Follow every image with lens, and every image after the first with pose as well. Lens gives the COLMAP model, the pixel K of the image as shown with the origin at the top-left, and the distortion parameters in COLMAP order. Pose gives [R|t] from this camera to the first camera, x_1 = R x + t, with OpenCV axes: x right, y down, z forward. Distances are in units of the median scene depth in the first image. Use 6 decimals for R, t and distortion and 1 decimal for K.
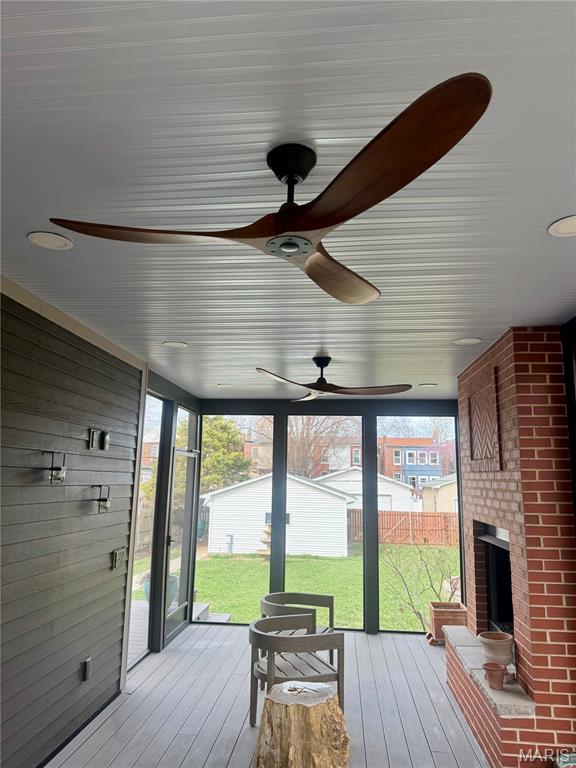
lens RADIAL K [[543.0, 0, 285.0], [0, 543.0, 376.7], [0, 0, 1]] dist [0.047302, -0.047264]
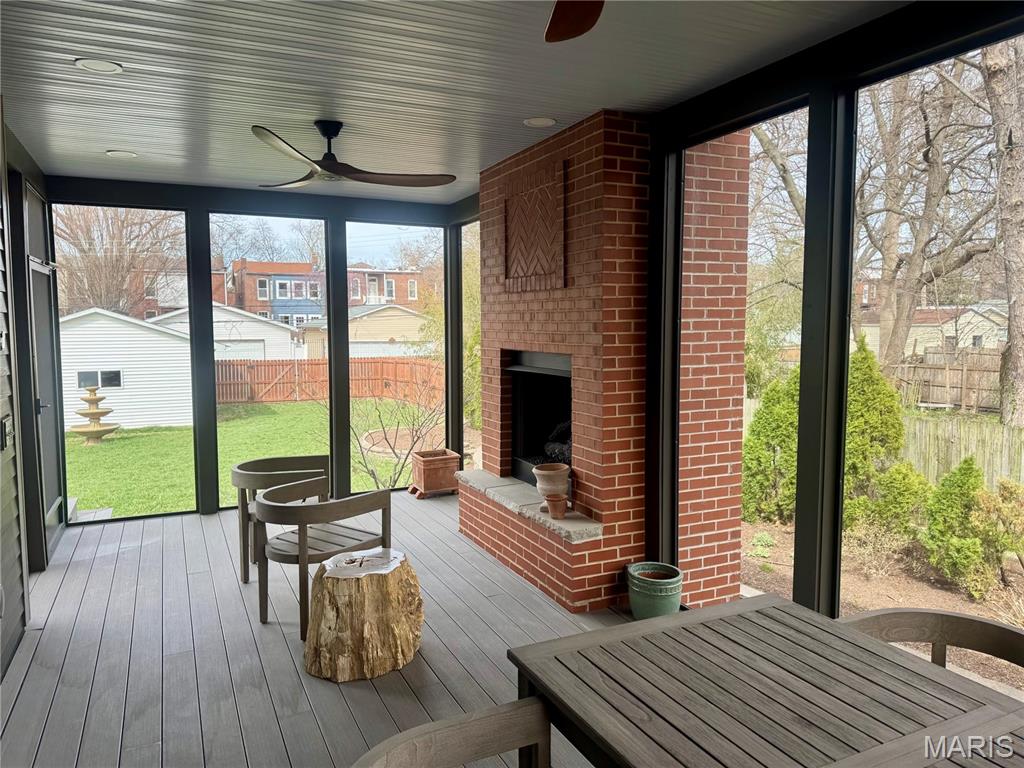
lens RADIAL K [[724.0, 0, 514.2], [0, 724.0, 375.4], [0, 0, 1]] dist [0.047302, -0.047264]
pose [[0.851831, -0.059119, 0.520470, -0.281300], [-0.077760, 0.968330, 0.237257, 0.044649], [-0.518013, -0.242575, 0.820256, 0.085860]]
